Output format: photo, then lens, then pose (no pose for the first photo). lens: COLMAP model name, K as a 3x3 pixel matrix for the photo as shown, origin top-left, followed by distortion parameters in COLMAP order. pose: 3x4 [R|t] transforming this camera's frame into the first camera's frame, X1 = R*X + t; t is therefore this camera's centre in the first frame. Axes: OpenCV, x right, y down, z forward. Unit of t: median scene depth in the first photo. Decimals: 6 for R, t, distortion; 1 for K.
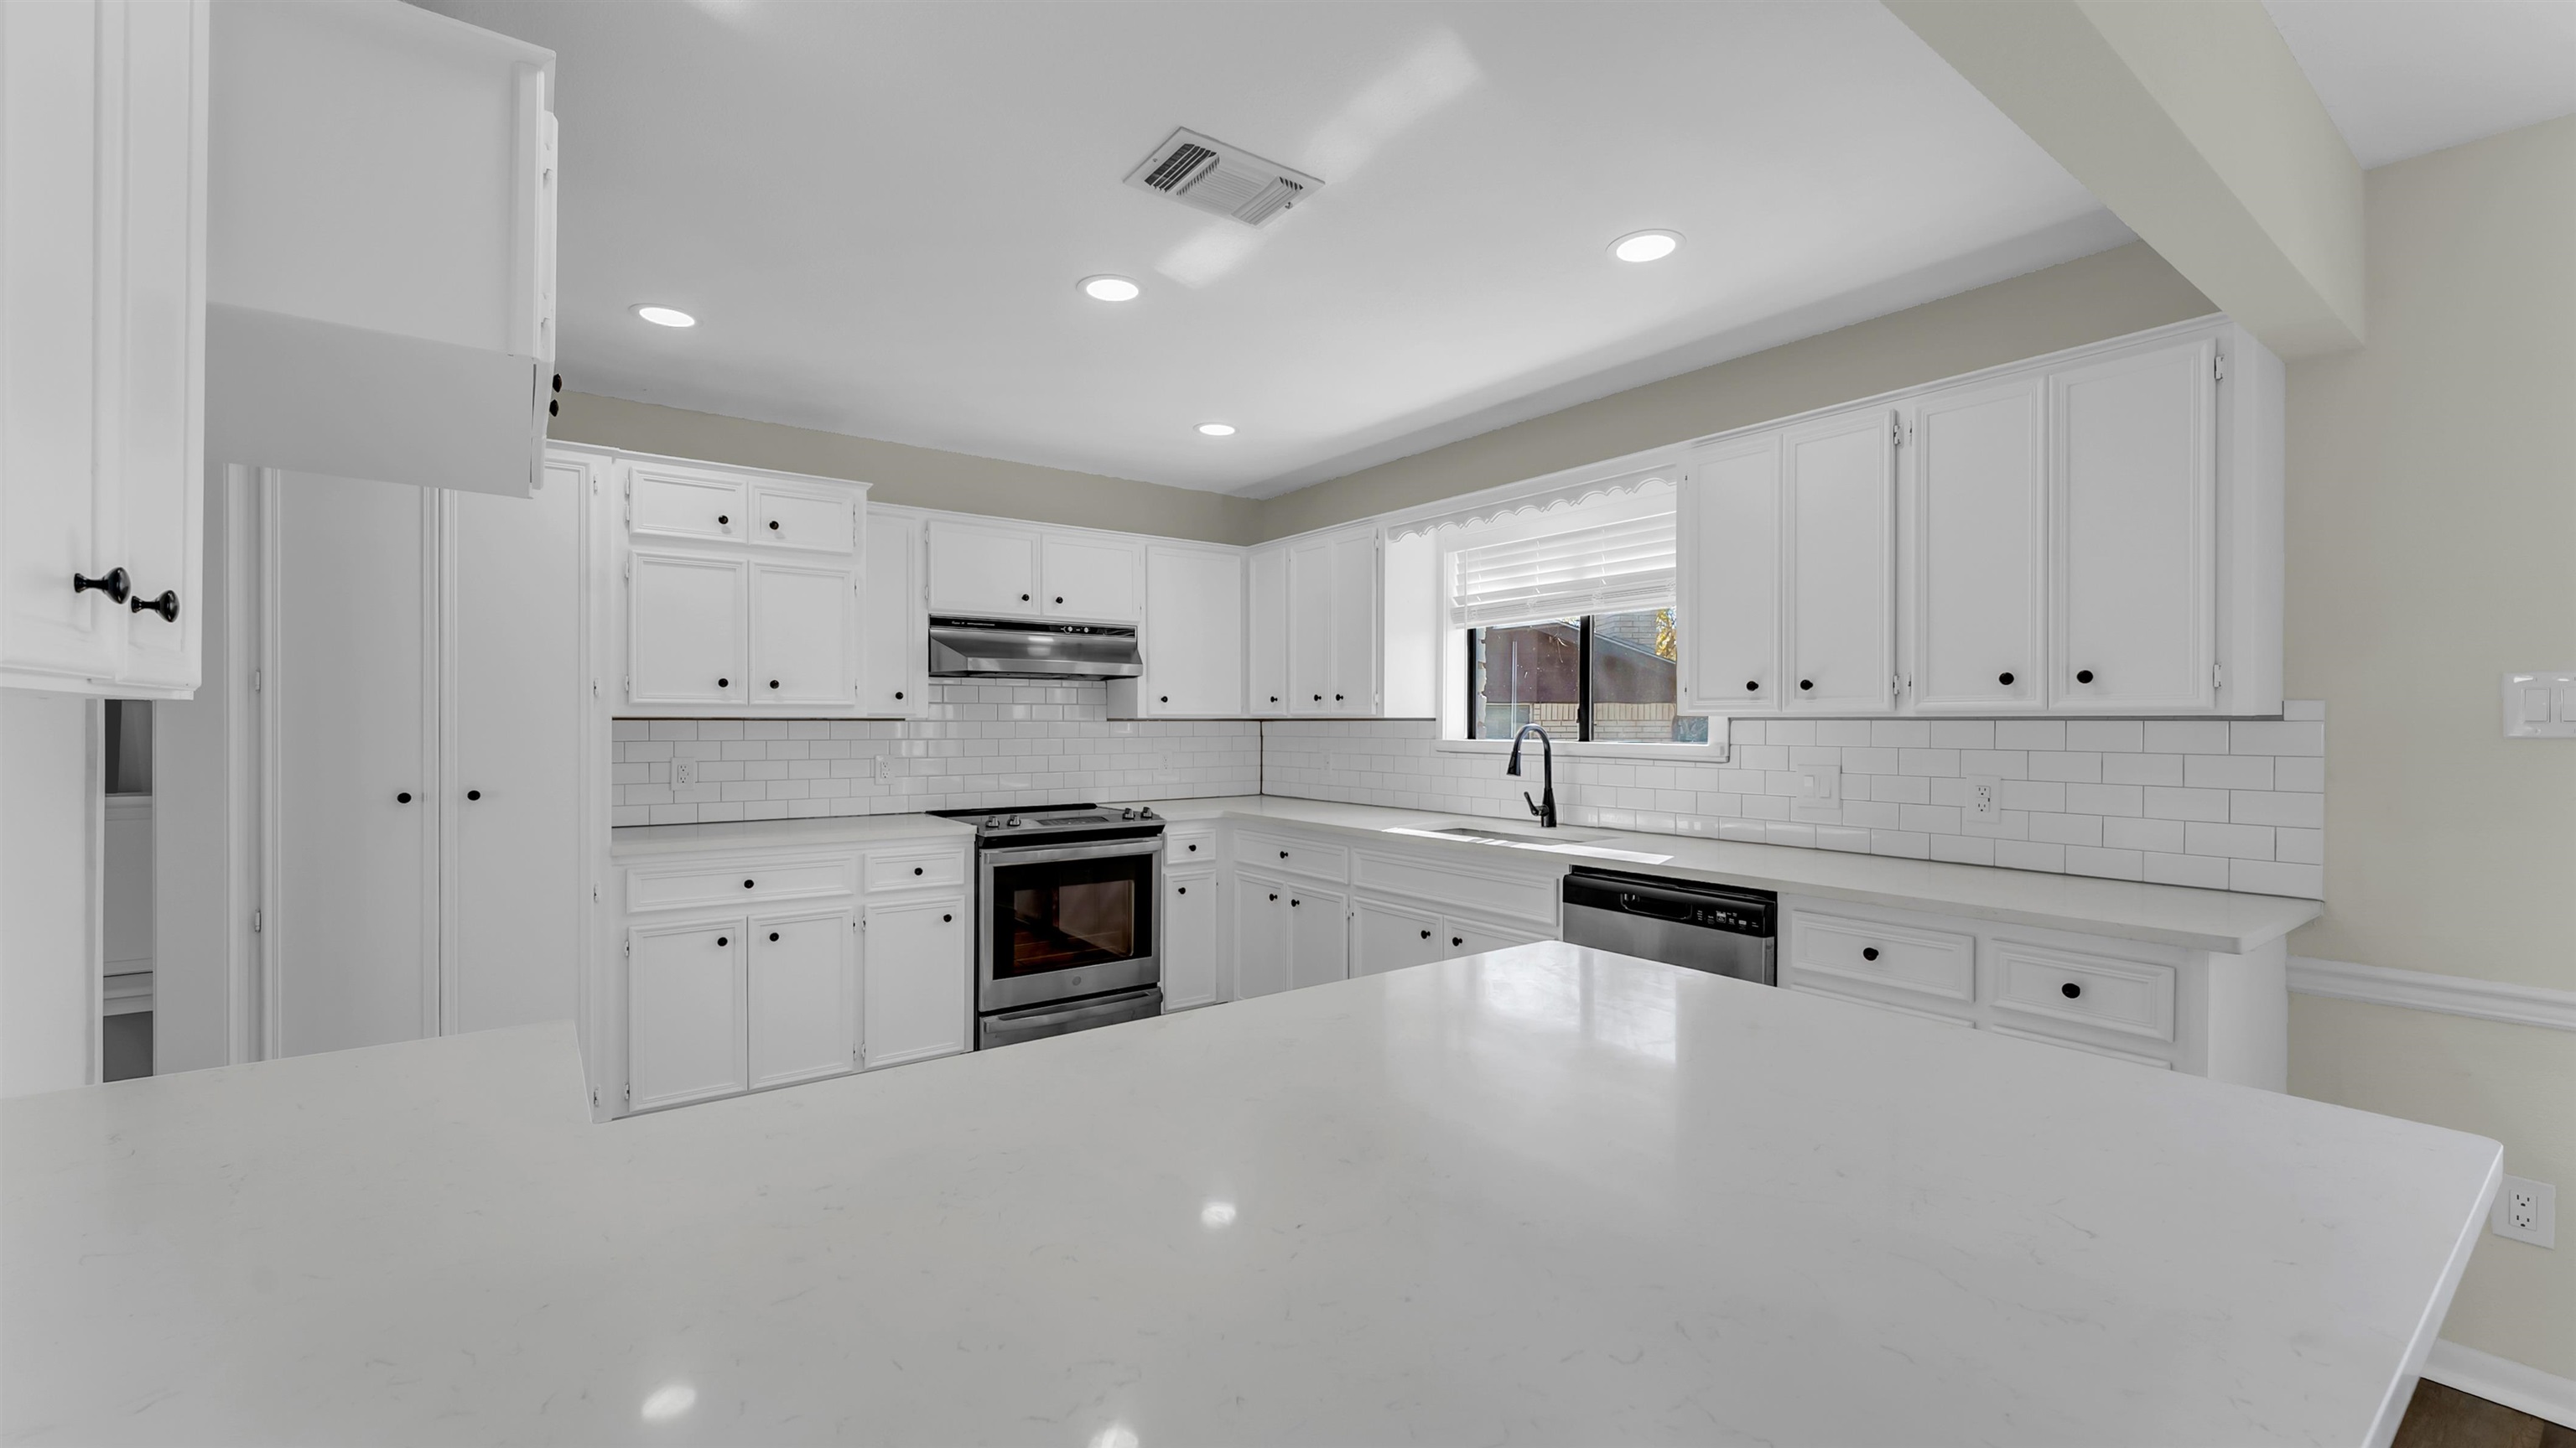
lens RADIAL K [[1050.2, 0, 1286.1], [0, 1050.2, 720.2], [0, 0, 1]] dist [-0.001605, -0.000059]
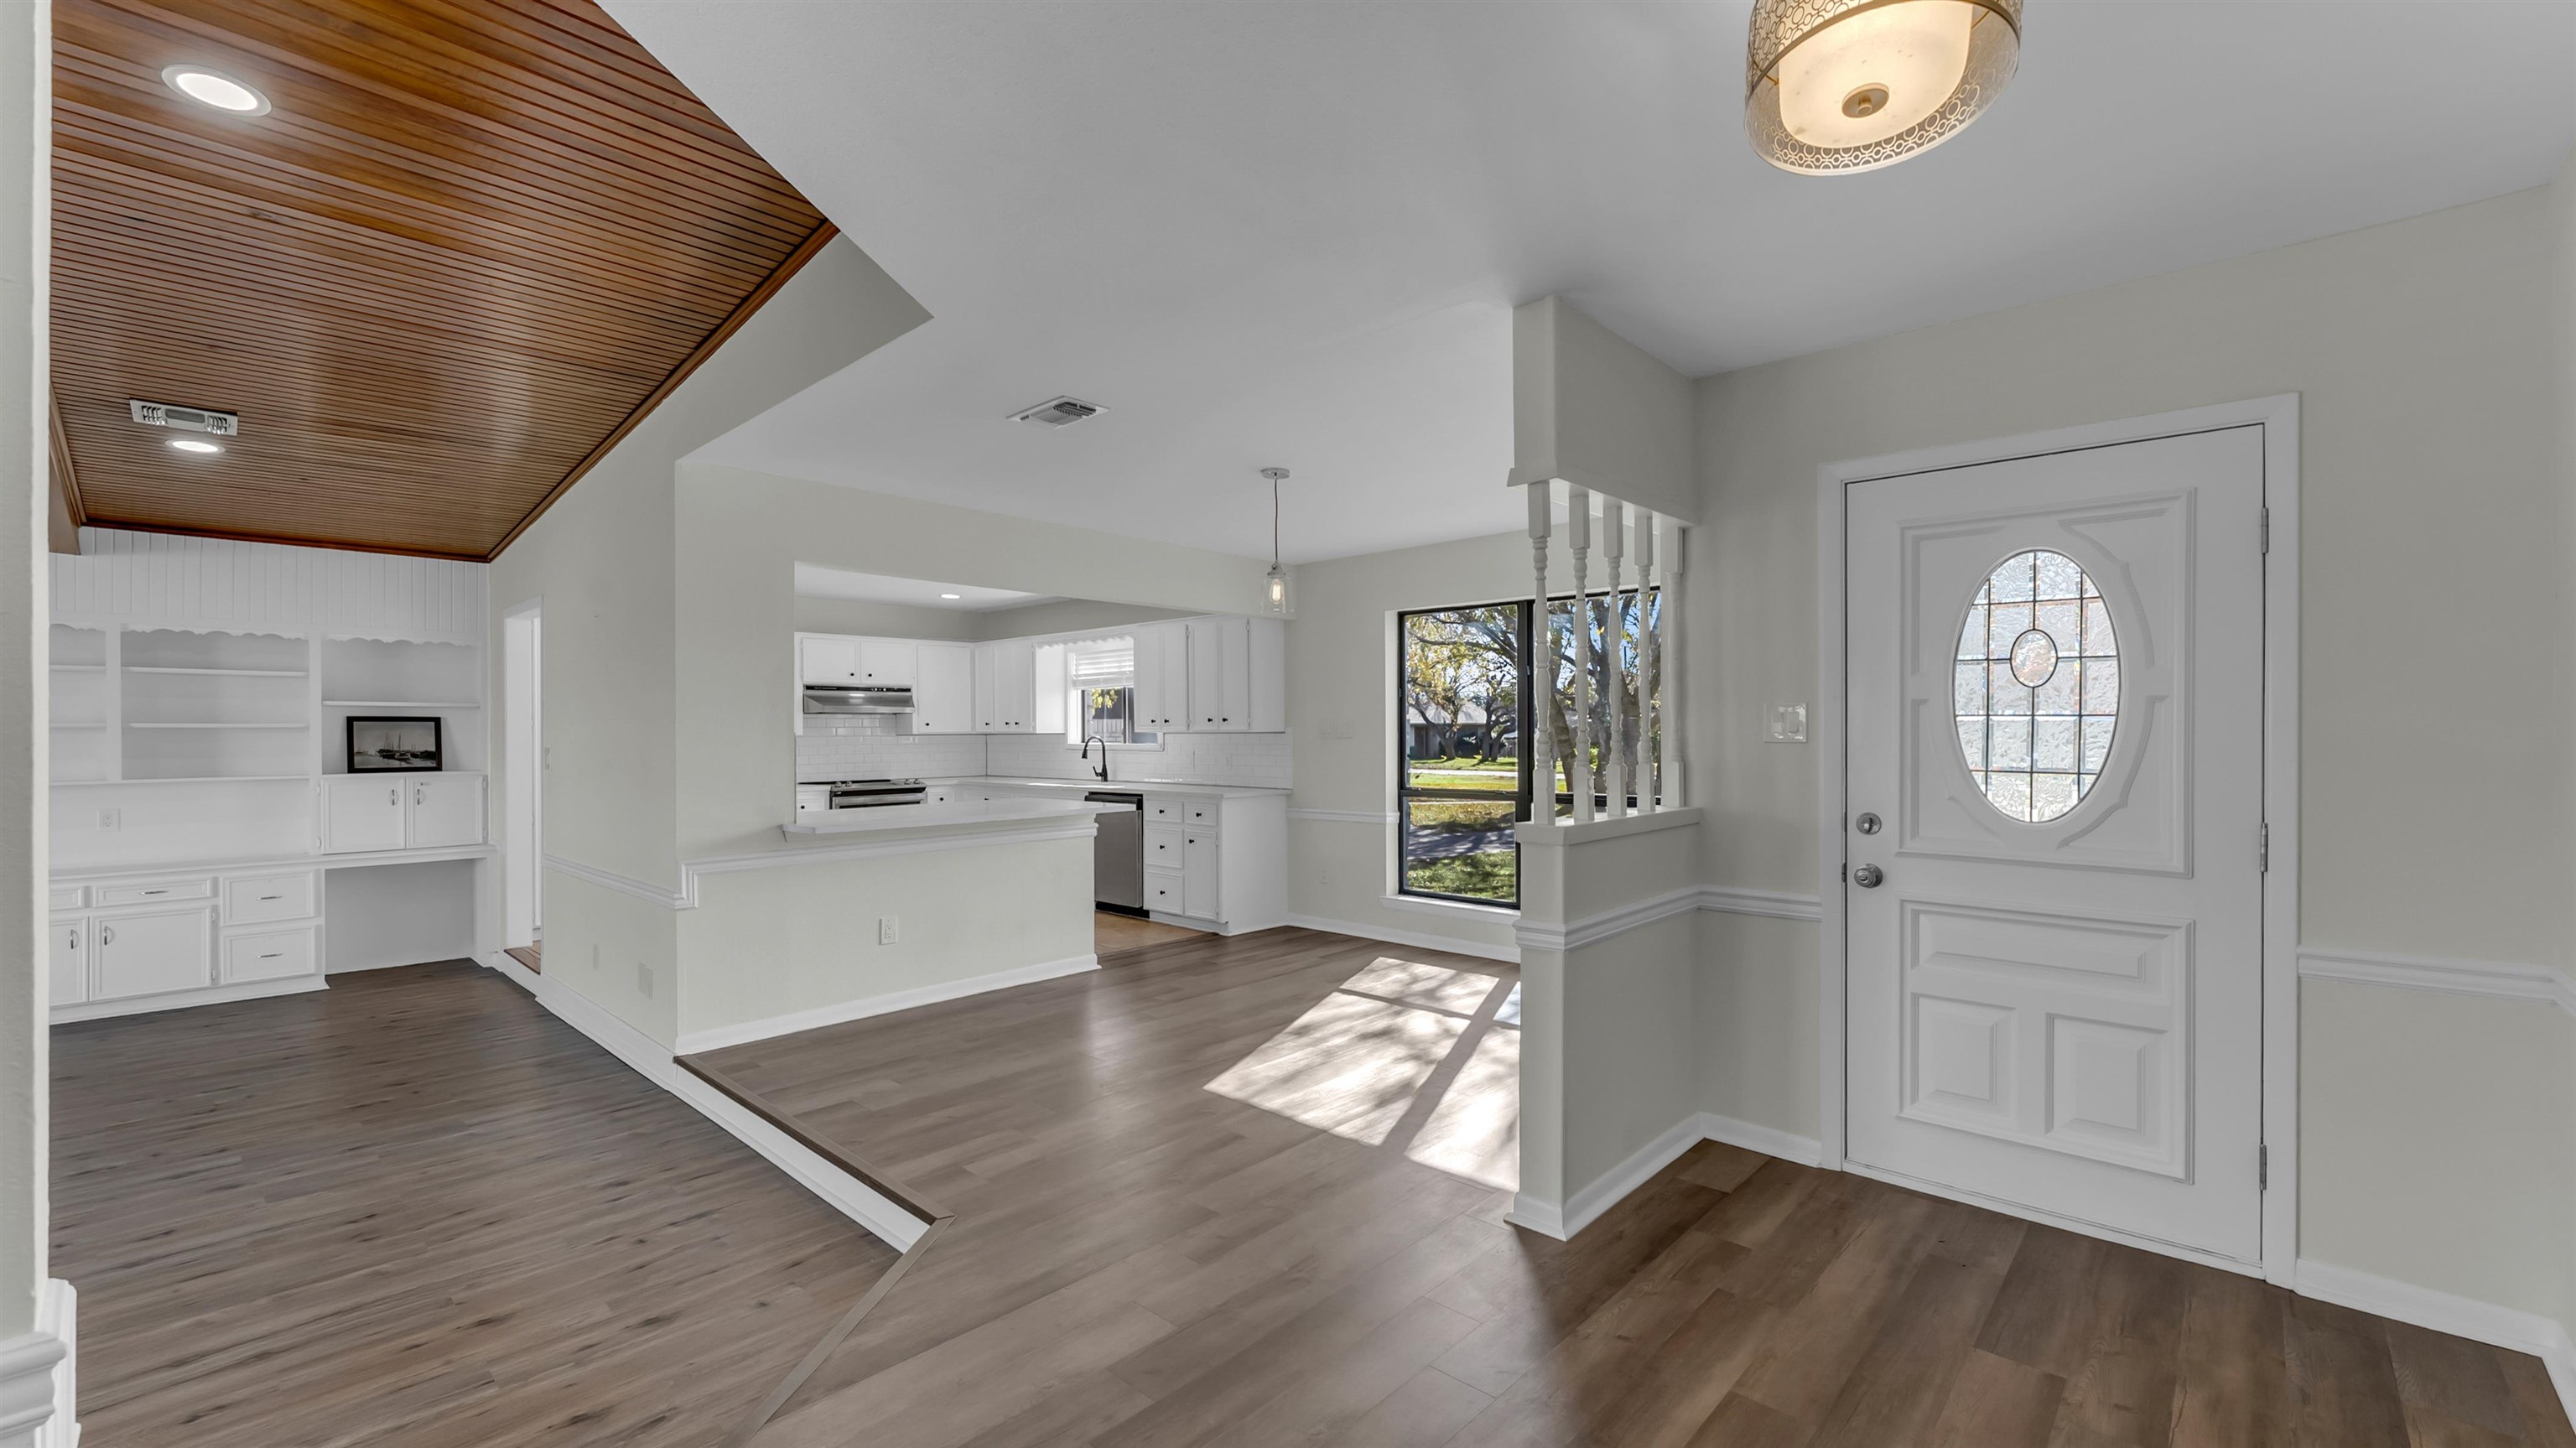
lens RADIAL K [[1050.2, 0, 1300.5], [0, 1050.2, 731.5], [0, 0, 1]] dist [-0.001605, -0.000059]
pose [[0.979878, -0.005818, 0.199511, 0.184734], [0.006445, 0.999976, -0.002494, 0.002283], [-0.199491, 0.003729, 0.979892, -1.106070]]
